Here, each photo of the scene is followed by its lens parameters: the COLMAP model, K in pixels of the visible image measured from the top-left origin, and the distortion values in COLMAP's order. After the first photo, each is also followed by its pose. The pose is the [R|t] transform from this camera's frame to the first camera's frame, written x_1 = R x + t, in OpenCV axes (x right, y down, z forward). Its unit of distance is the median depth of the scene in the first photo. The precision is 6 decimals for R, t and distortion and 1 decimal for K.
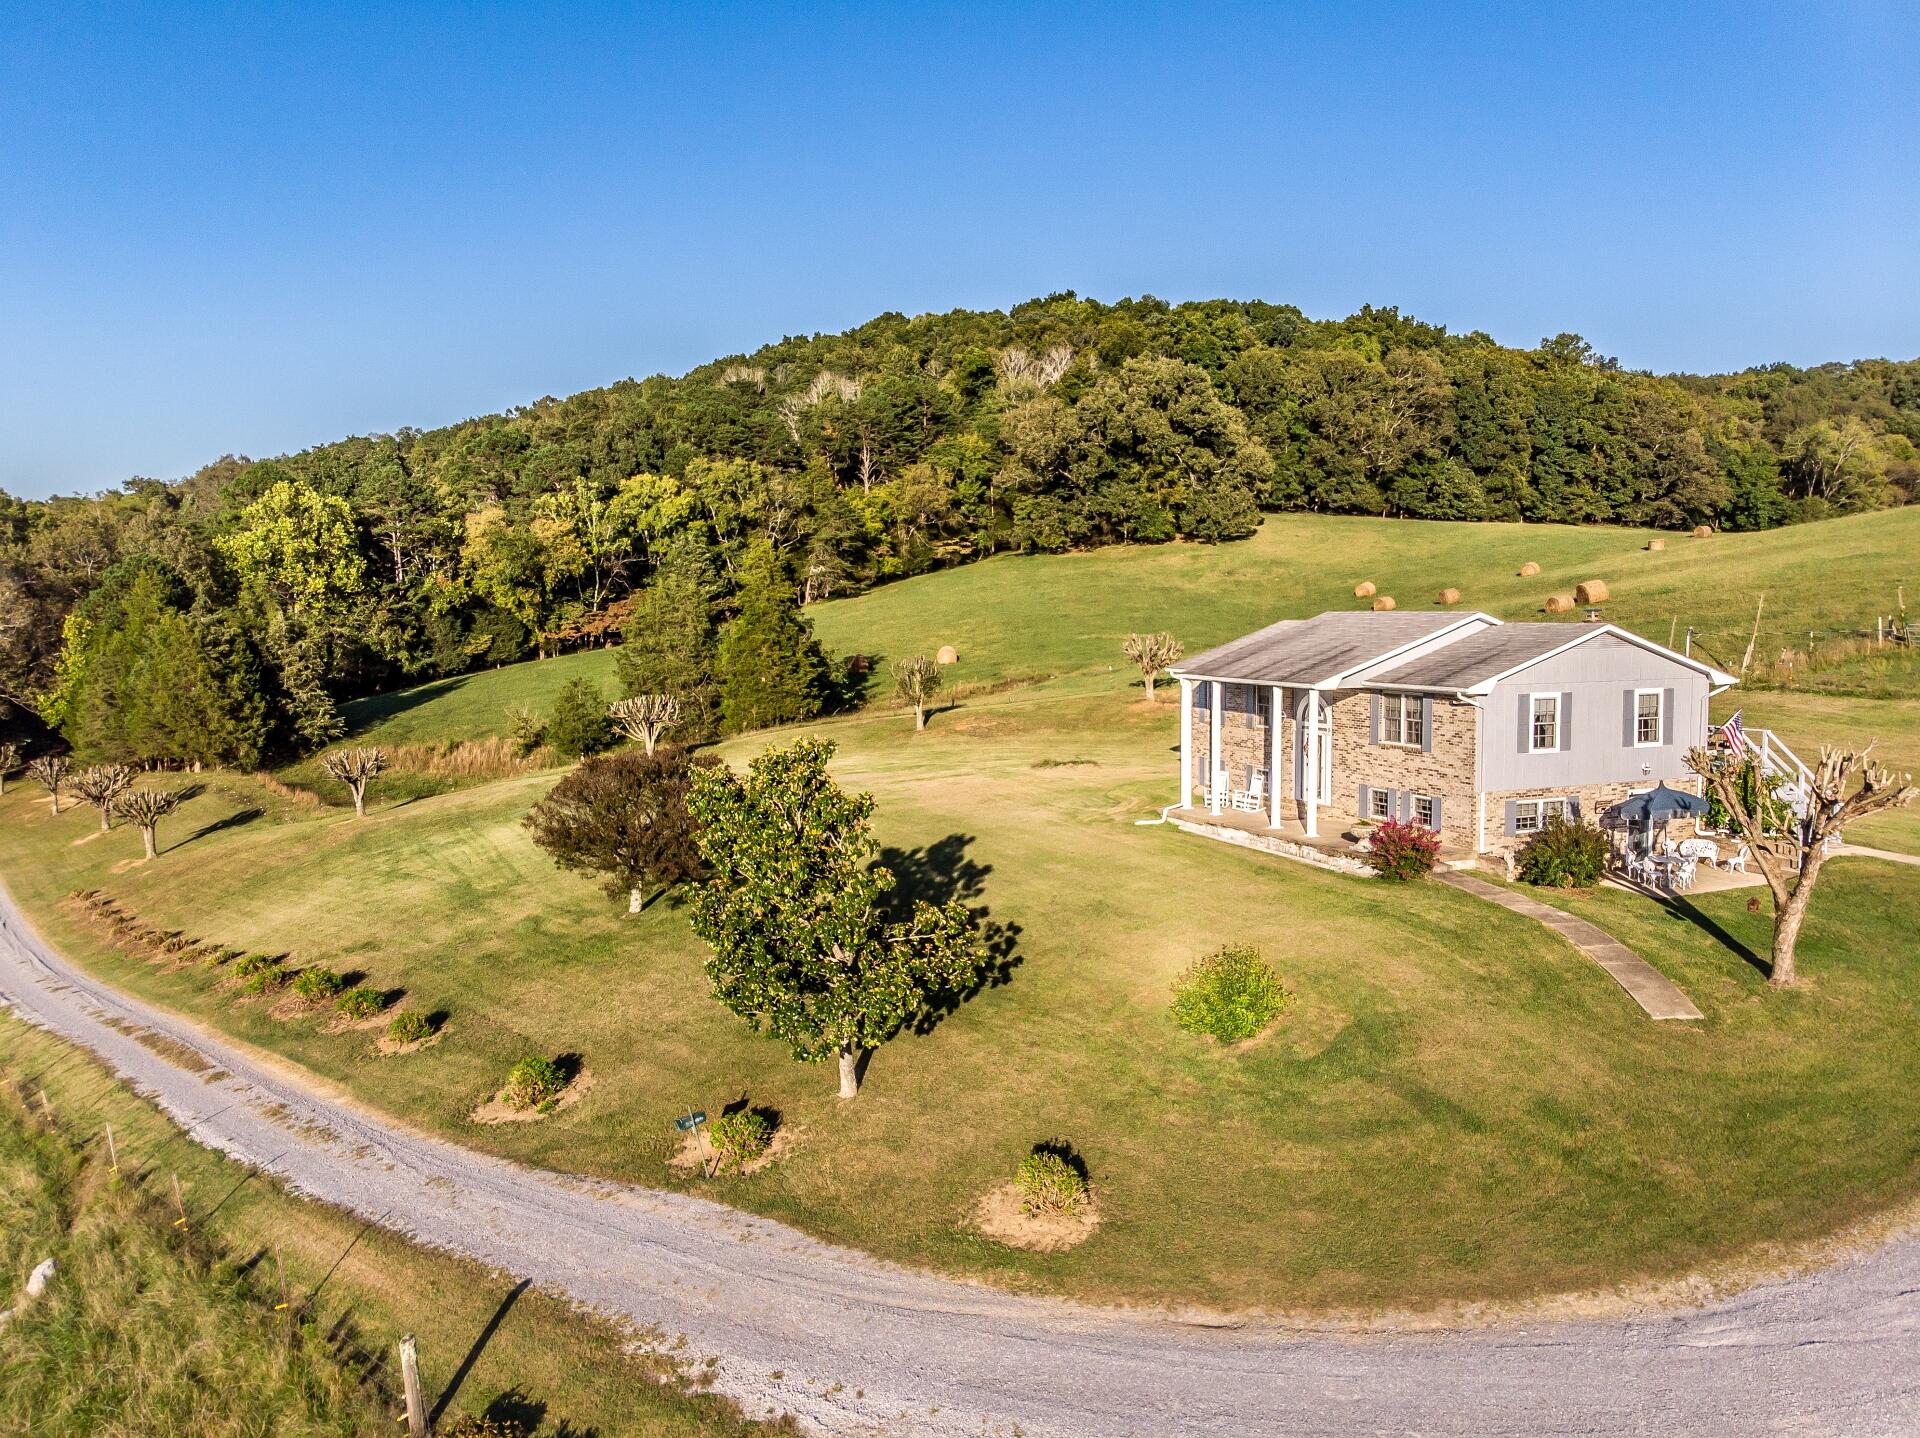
lens RADIAL K [[1449.4, 0, 873.9], [0, 1449.4, 754.1], [0, 0, 1]] dist [0.104694, -0.119769]
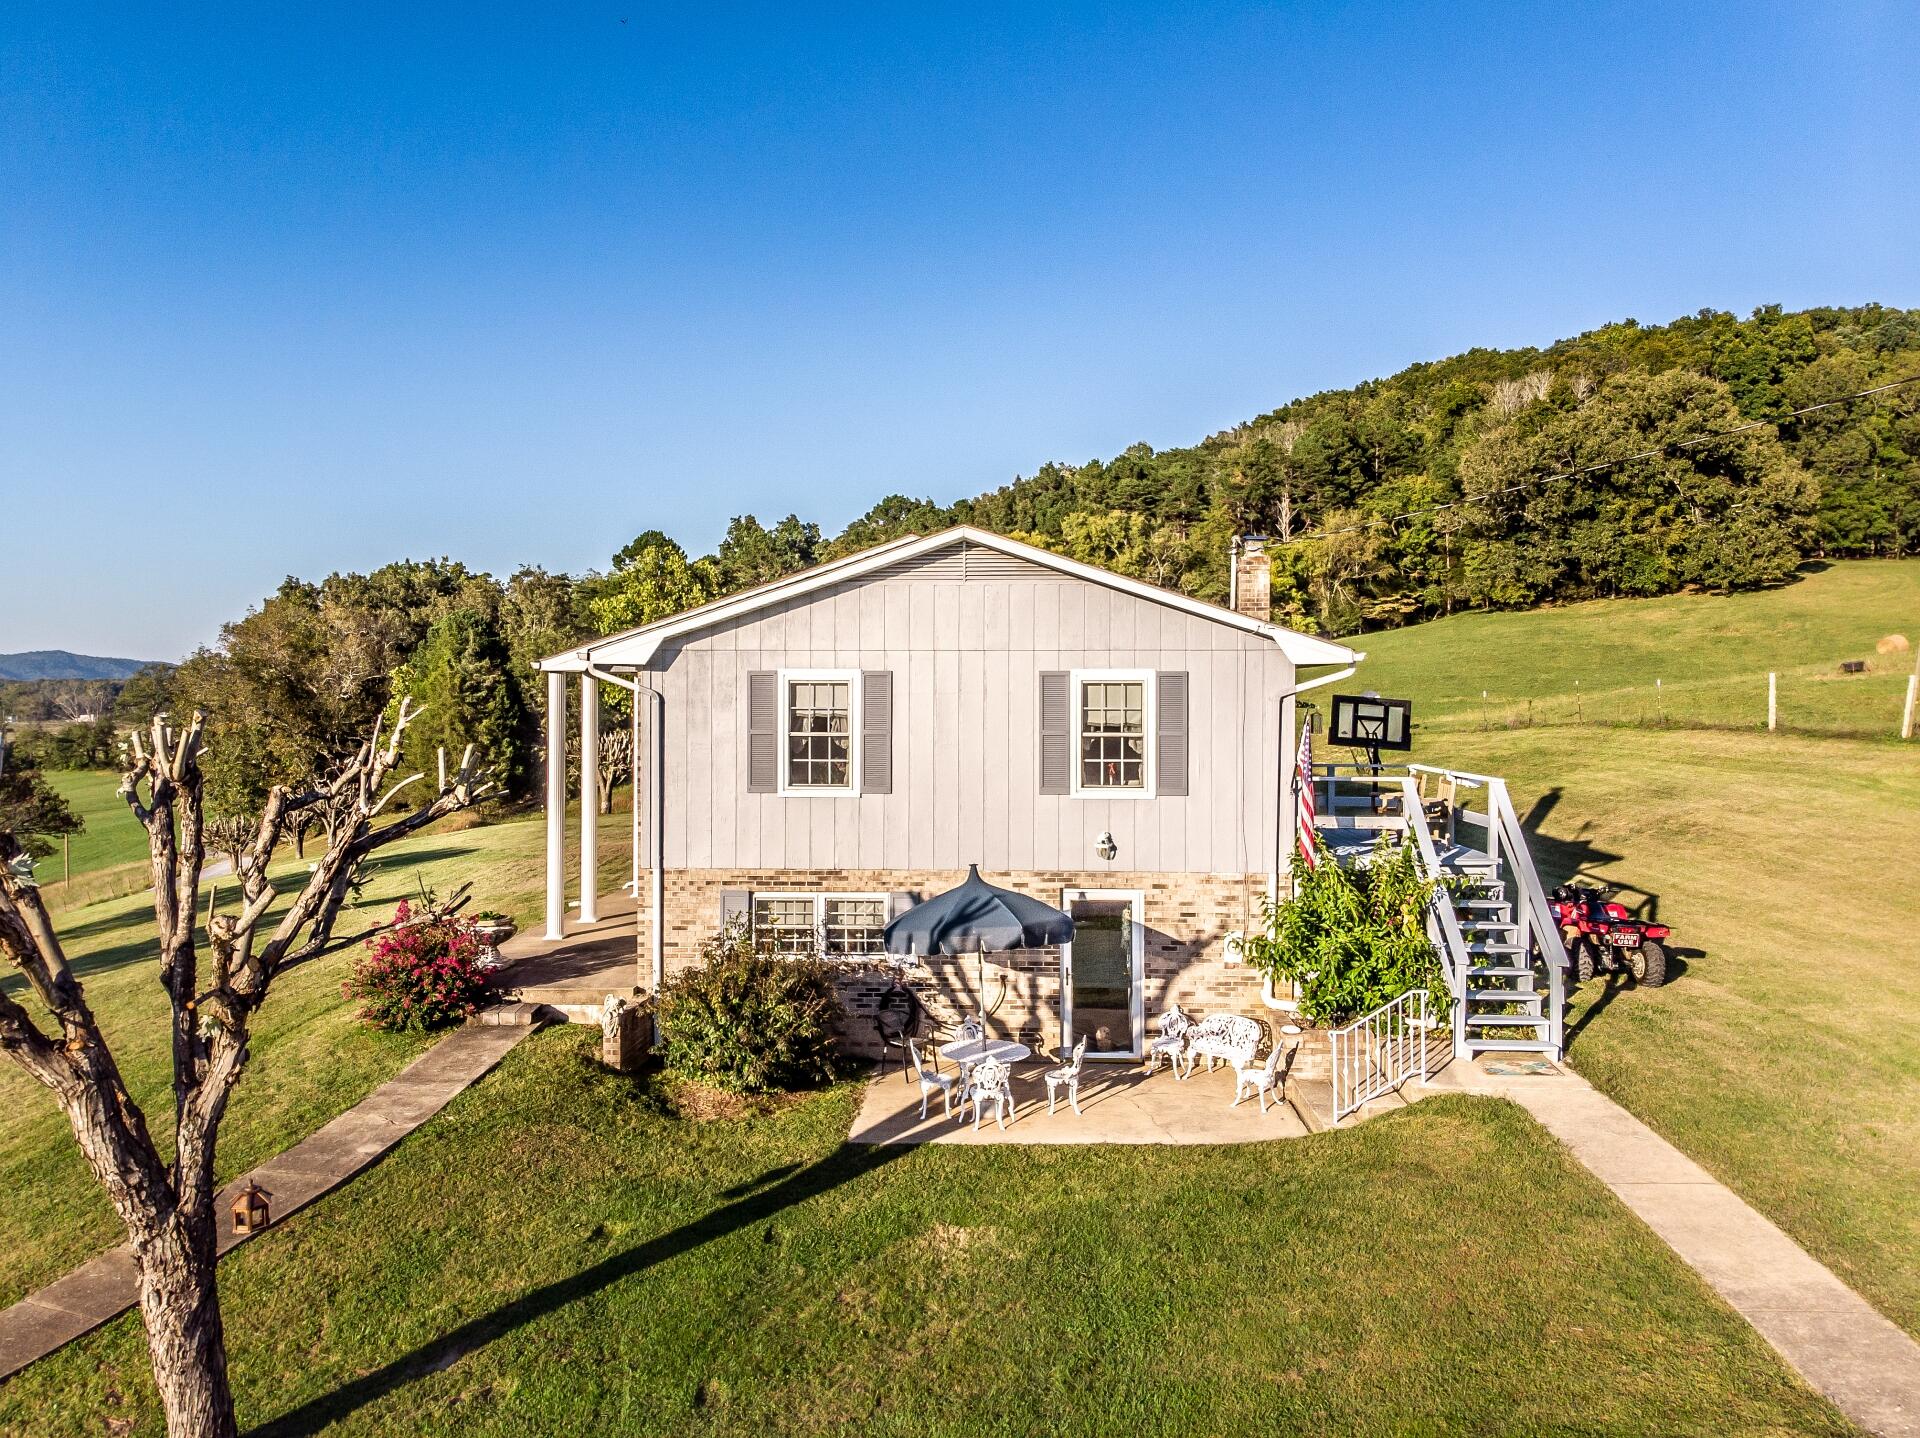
lens RADIAL K [[1412.5, 0, 959.6], [0, 1412.5, 718.9], [0, 0, 1]] dist [0.001240, 0.000858]
pose [[0.907754, 0.018381, -0.419100, 0.178234], [-0.055569, 0.995505, -0.076700, 0.001852], [0.415807, 0.092914, 0.904694, 0.155886]]
